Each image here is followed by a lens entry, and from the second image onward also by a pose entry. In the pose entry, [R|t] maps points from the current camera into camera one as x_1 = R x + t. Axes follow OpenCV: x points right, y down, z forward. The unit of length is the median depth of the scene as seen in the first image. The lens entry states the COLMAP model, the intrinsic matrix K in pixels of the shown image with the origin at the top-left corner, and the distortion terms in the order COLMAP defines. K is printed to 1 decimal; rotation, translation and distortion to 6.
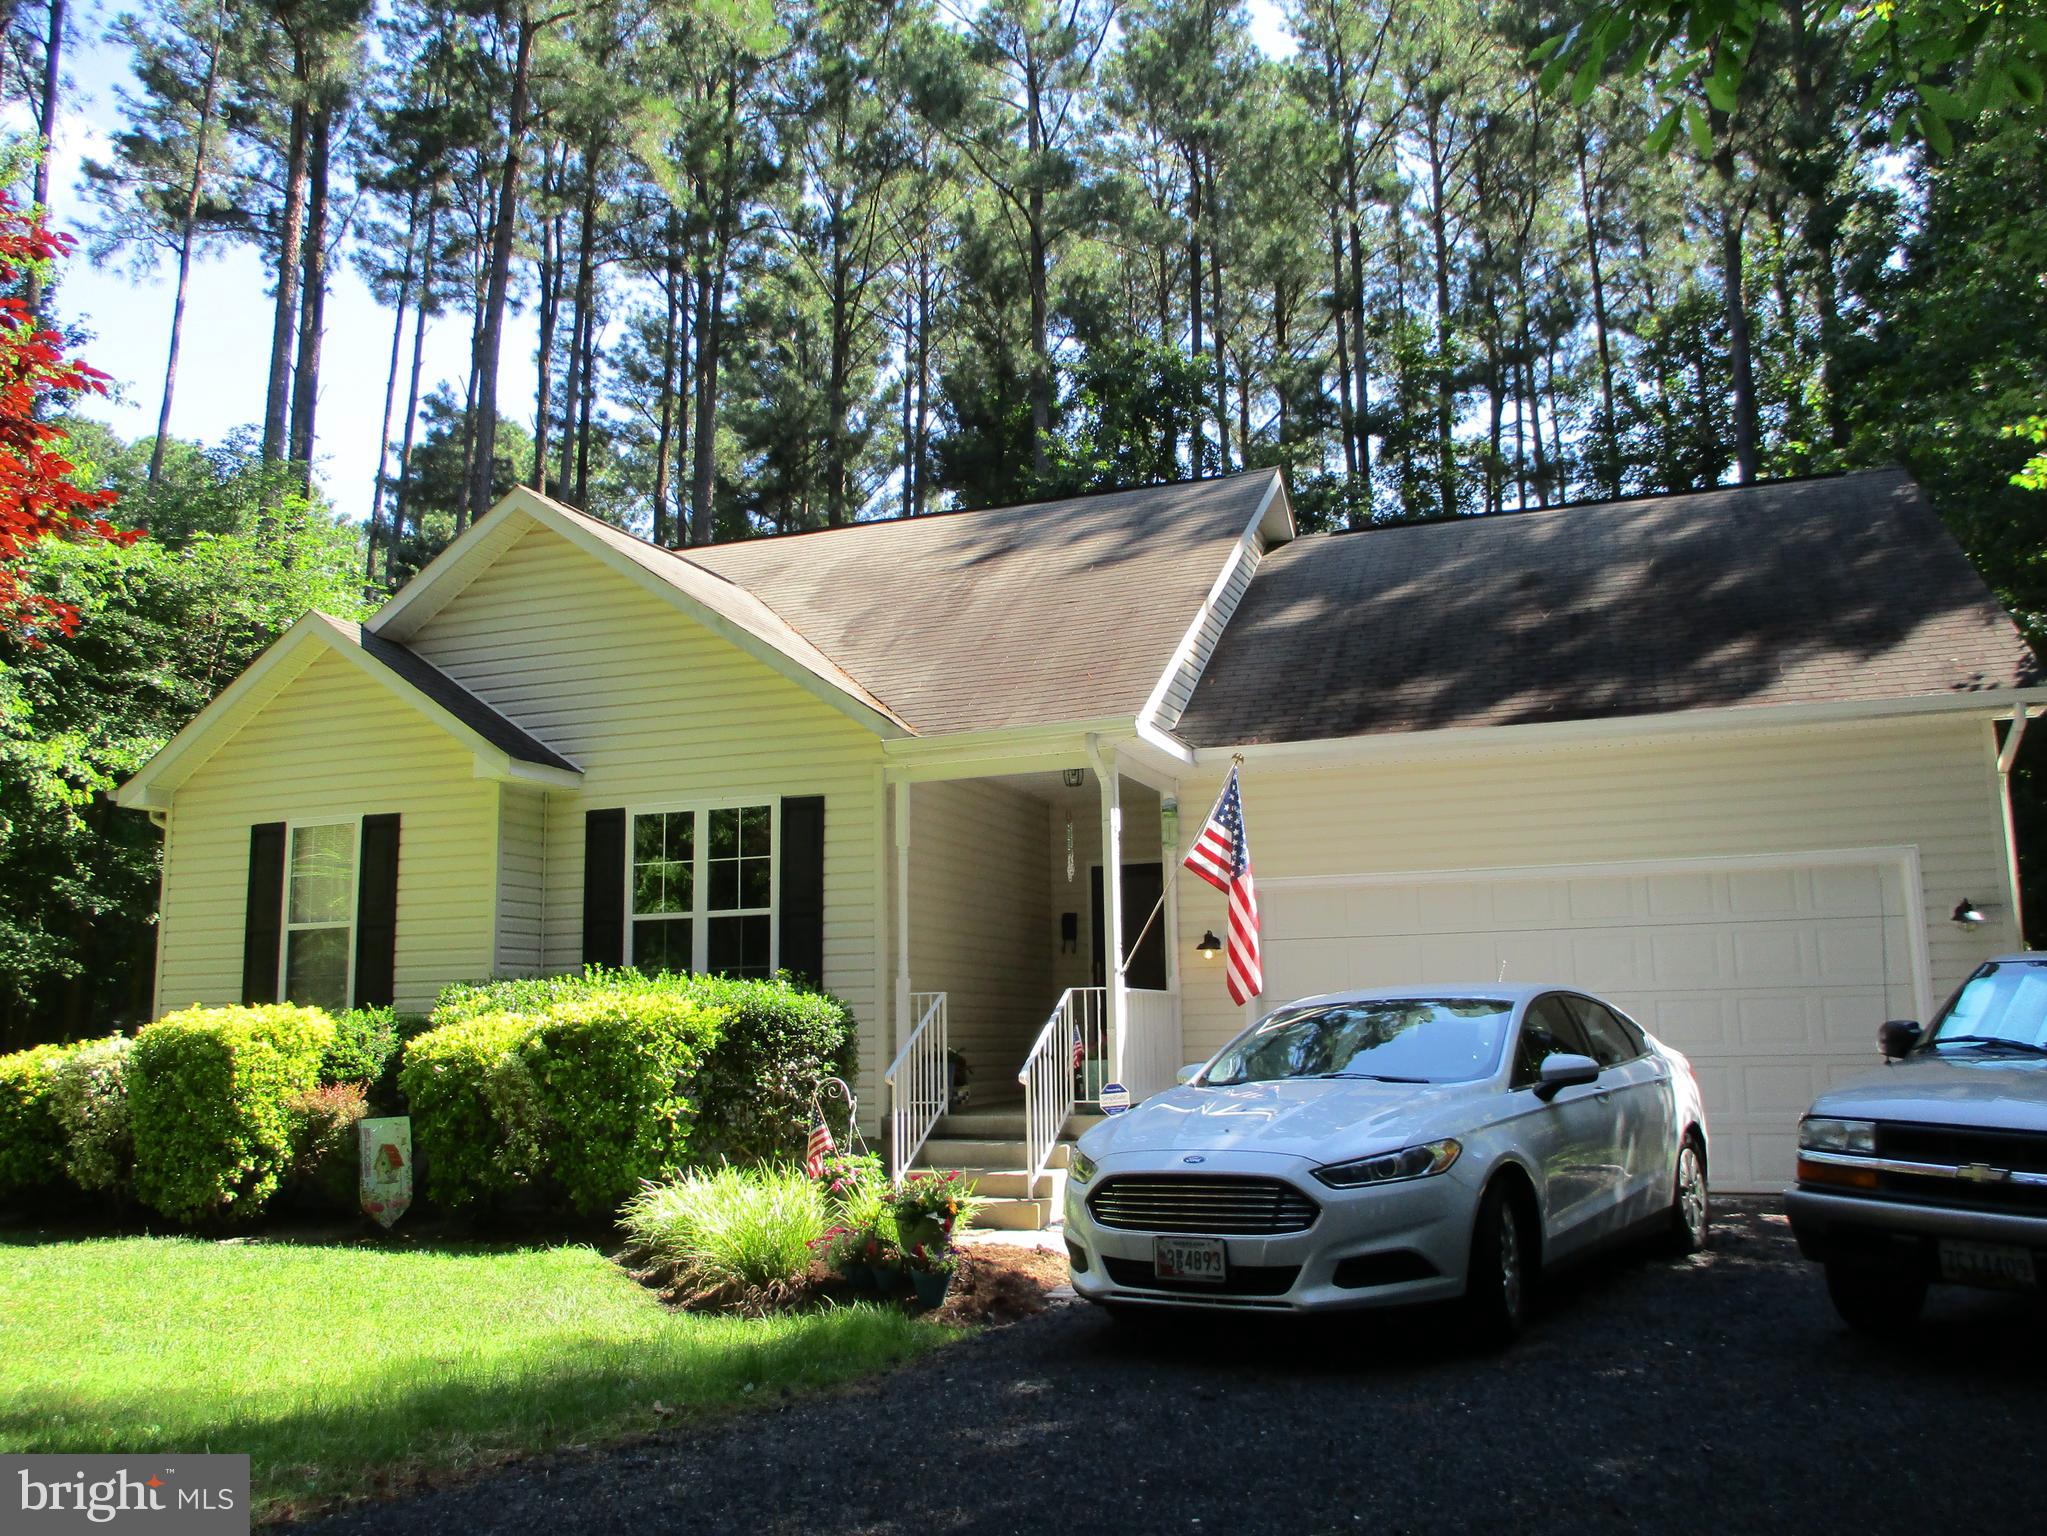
lens RADIAL K [[1699.0, 0, 1018.0], [0, 1699.0, 768.8], [0, 0, 1]] dist [-0.037595, 0.016128]
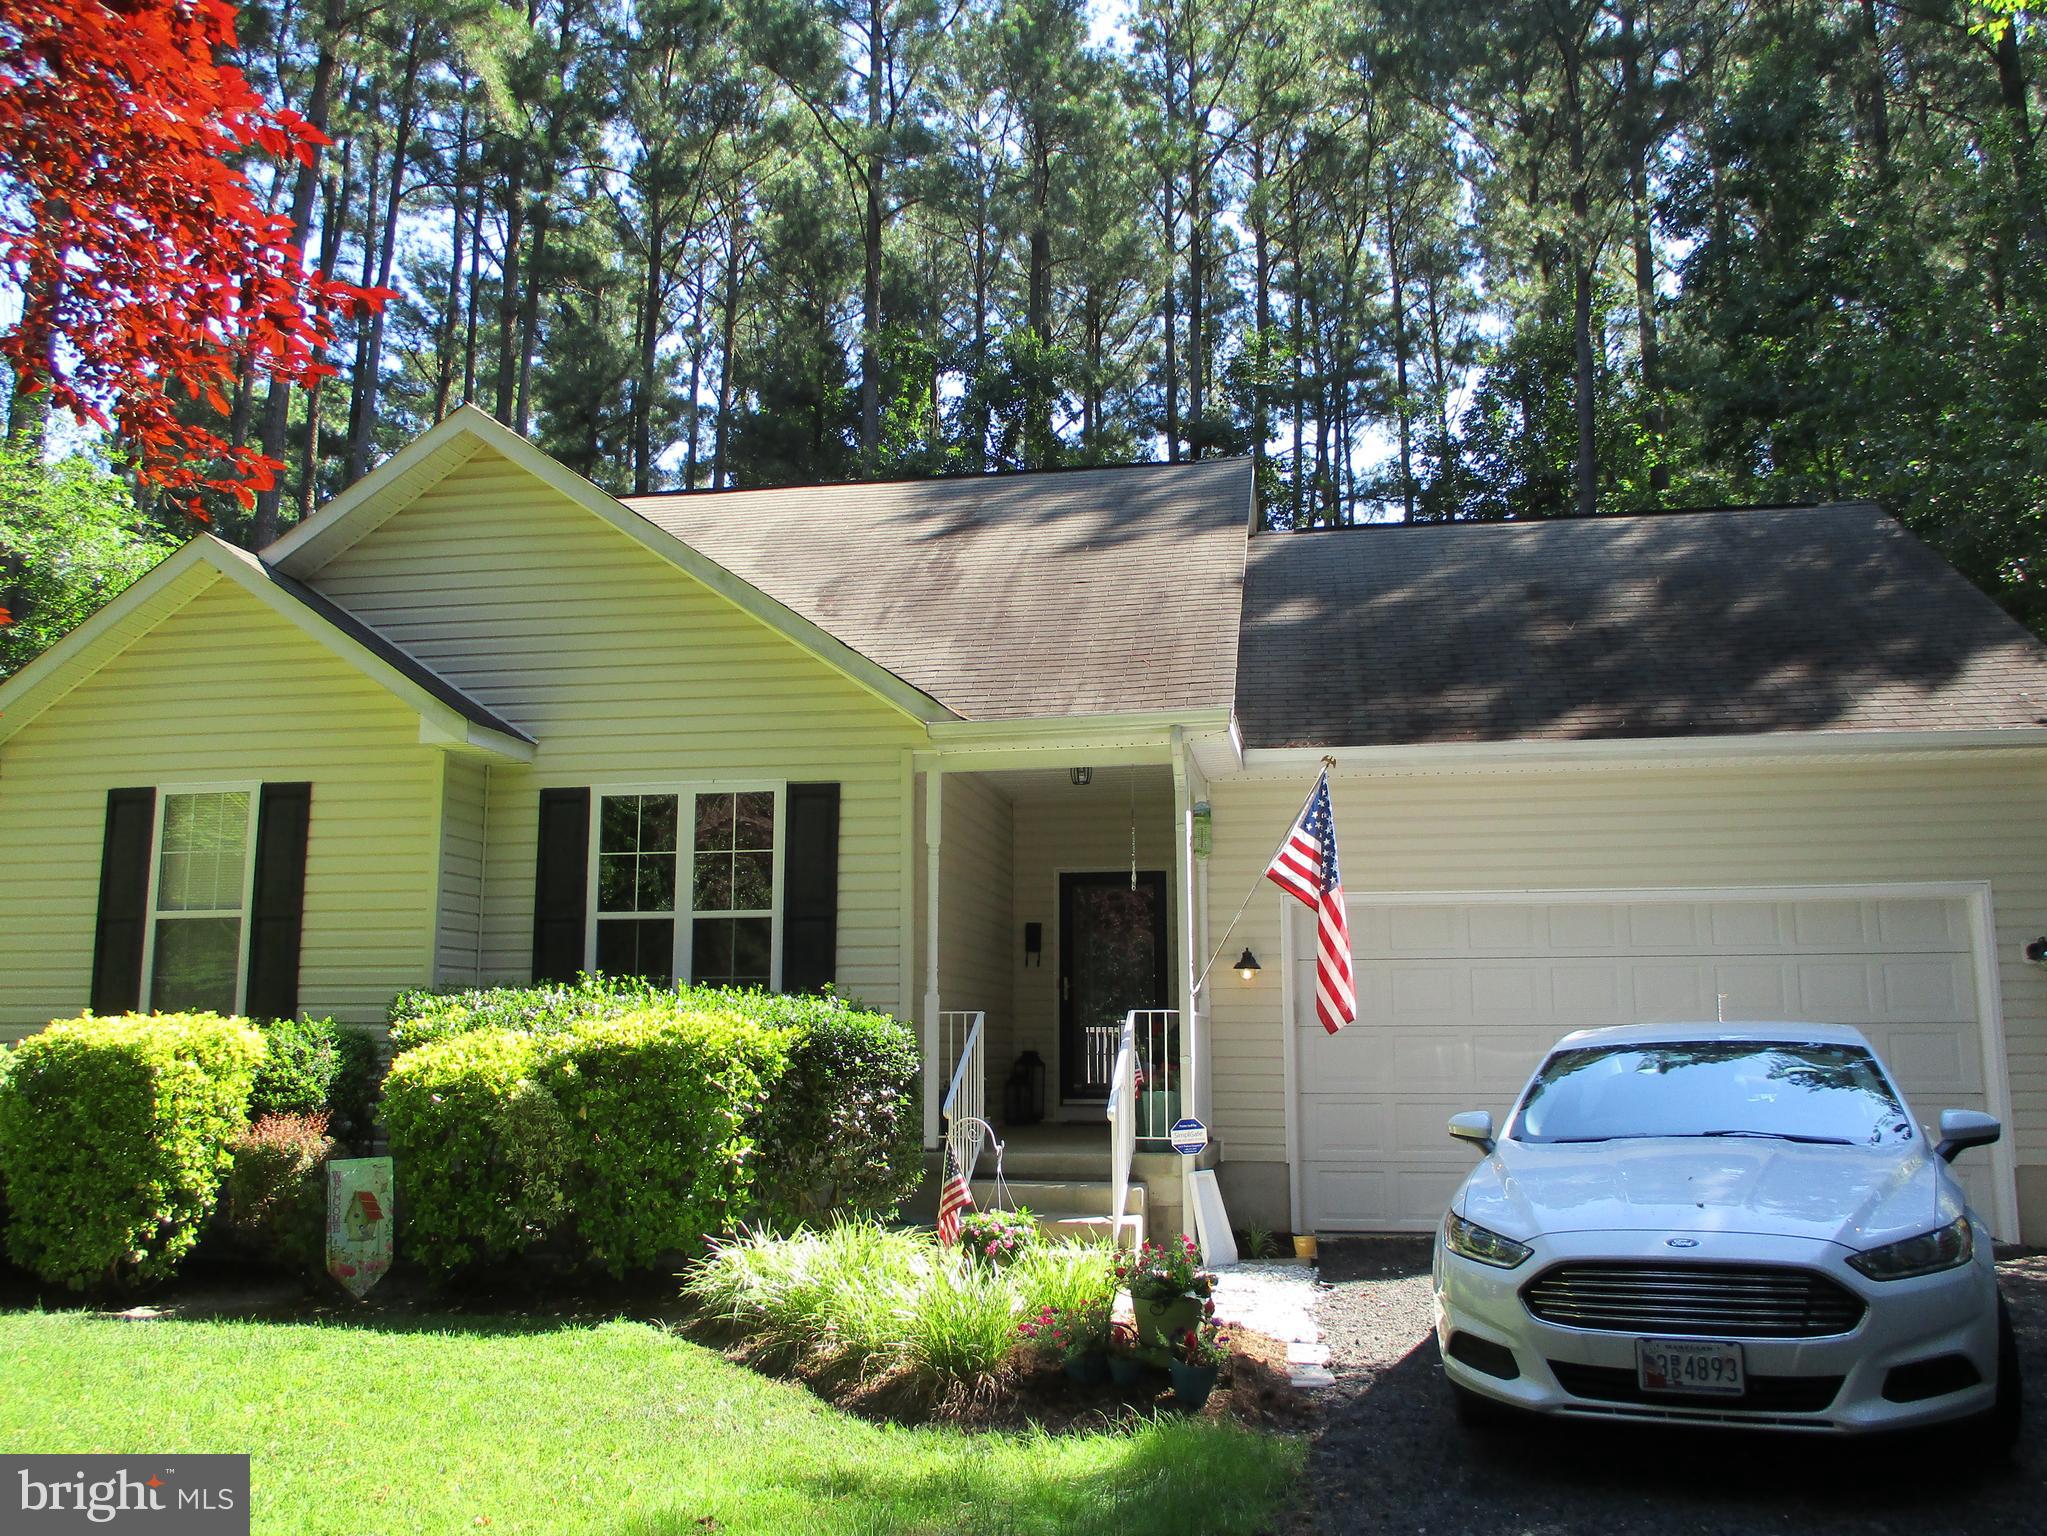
lens RADIAL K [[1699.0, 0, 1025.7], [0, 1699.0, 768.4], [0, 0, 1]] dist [-0.037595, 0.016128]
pose [[0.982400, 0.044357, 0.181446, -0.189060], [-0.043966, 0.999014, -0.006180, 0.009932], [-0.181541, -0.001906, 0.983382, 0.130395]]
